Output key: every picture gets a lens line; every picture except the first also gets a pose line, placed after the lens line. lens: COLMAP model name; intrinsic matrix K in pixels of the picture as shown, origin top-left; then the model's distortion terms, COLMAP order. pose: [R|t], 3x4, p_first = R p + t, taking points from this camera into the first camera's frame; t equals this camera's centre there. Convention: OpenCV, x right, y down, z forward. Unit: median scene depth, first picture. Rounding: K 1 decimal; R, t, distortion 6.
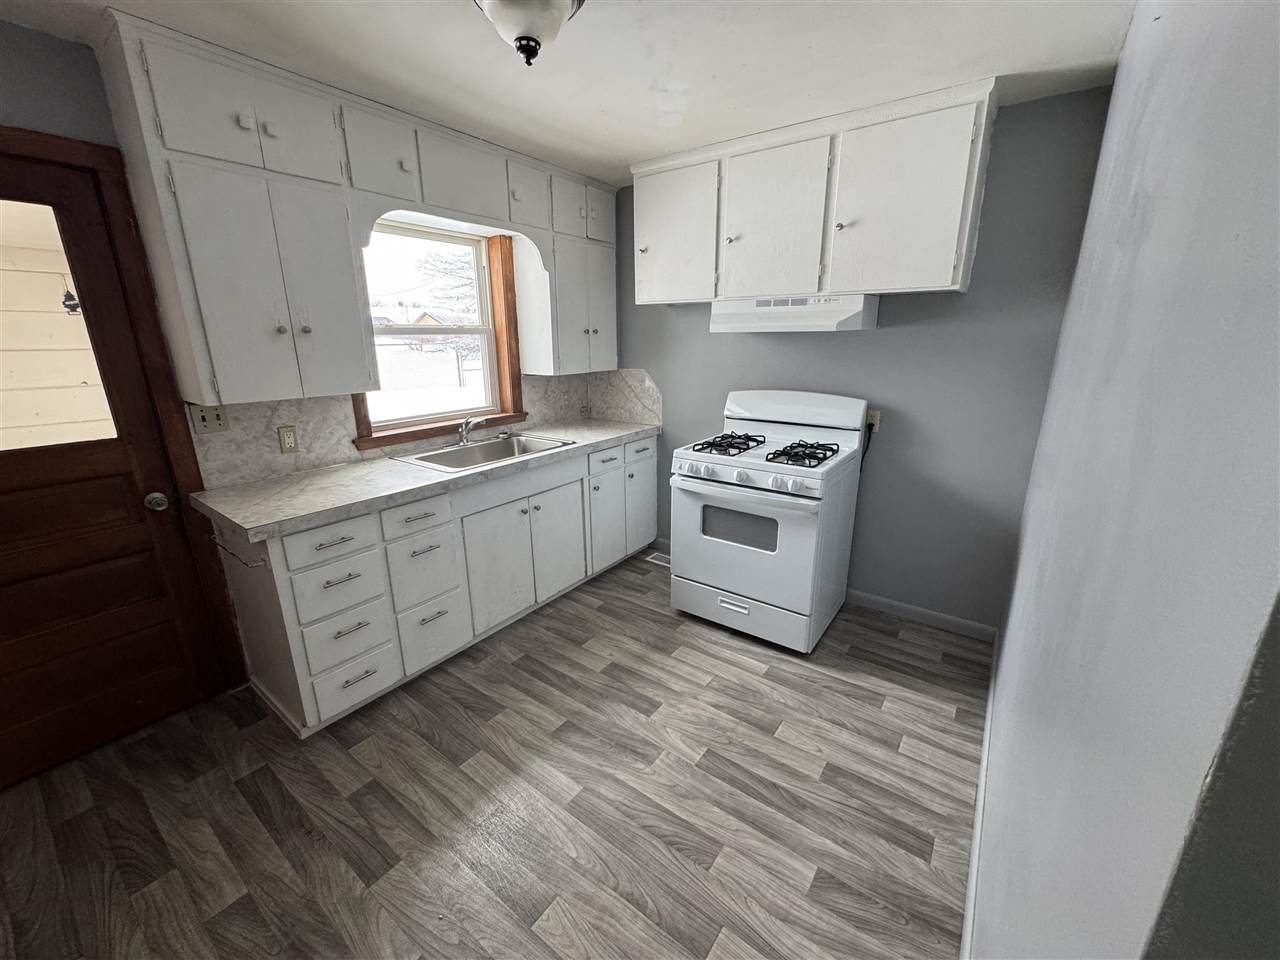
lens RADIAL K [[508.1, 0, 640.5], [0, 508.1, 478.8], [0, 0, 1]] dist [-0.000413, -0.000205]
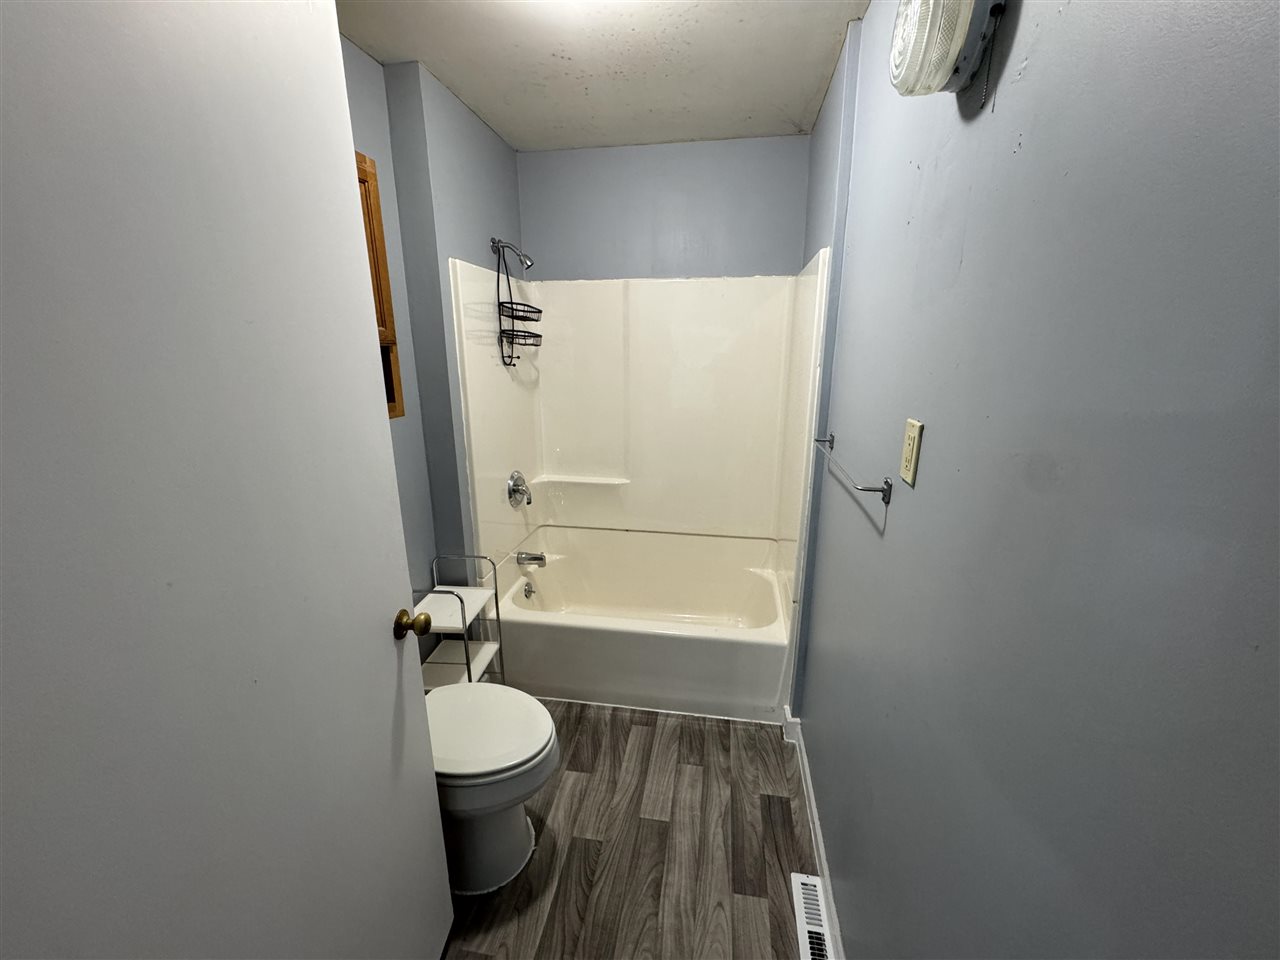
lens RADIAL K [[508.1, 0, 641.0], [0, 508.1, 479.4], [0, 0, 1]] dist [-0.000413, -0.000205]
pose [[-0.459669, -0.213547, 0.862034, -0.552168], [0.245027, 0.902489, 0.354226, -0.244752], [-0.853620, 0.374048, -0.362521, 0.832553]]
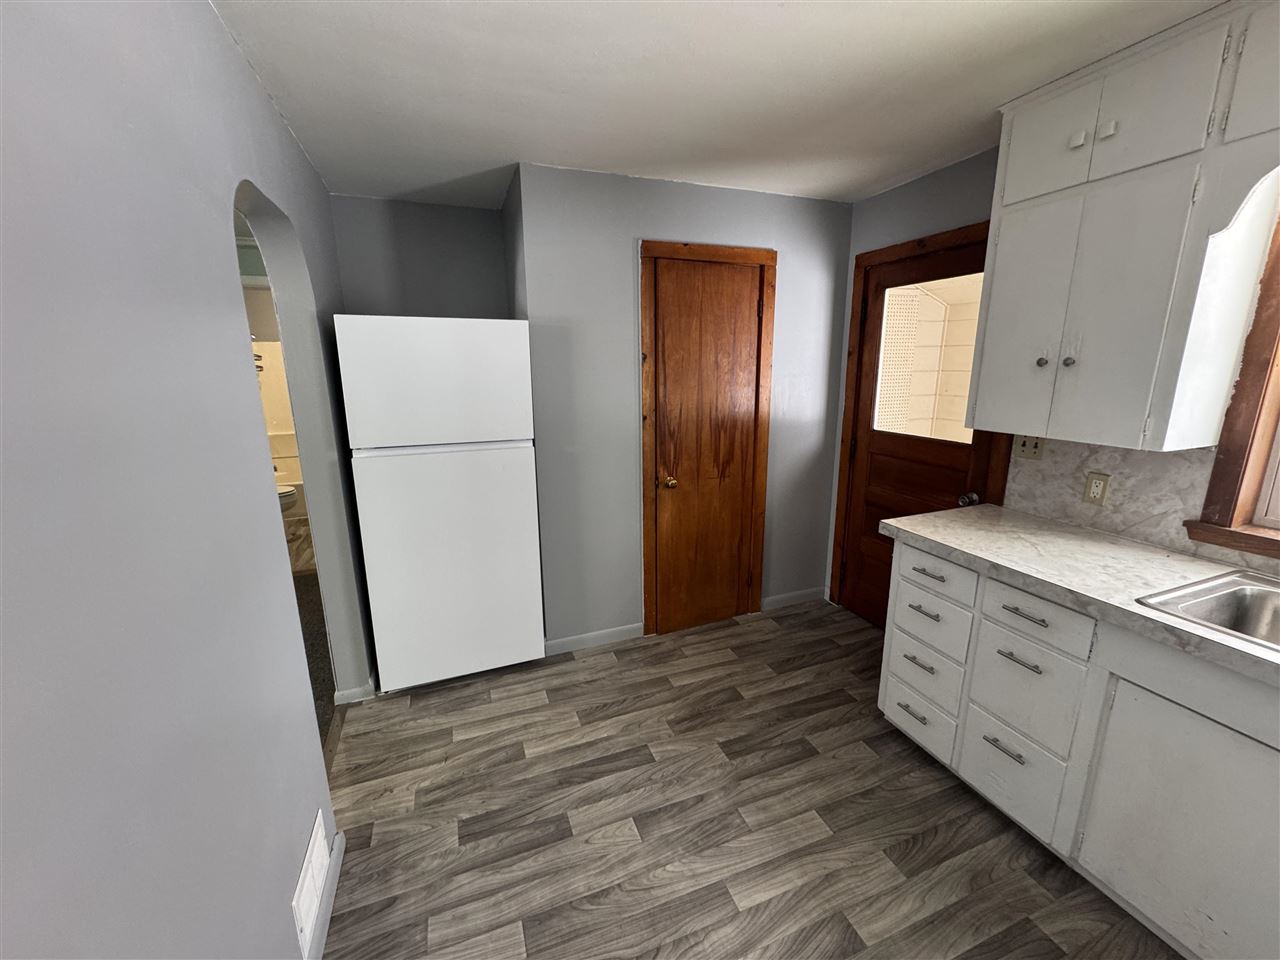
lens RADIAL K [[508.1, 0, 639.1], [0, 508.1, 477.7], [0, 0, 1]] dist [-0.000413, -0.000205]
pose [[-0.543140, 0.197478, -0.816089, 0.494365], [-0.214504, 0.907062, 0.362252, -0.290789], [0.811780, 0.371808, -0.450302, 0.934361]]
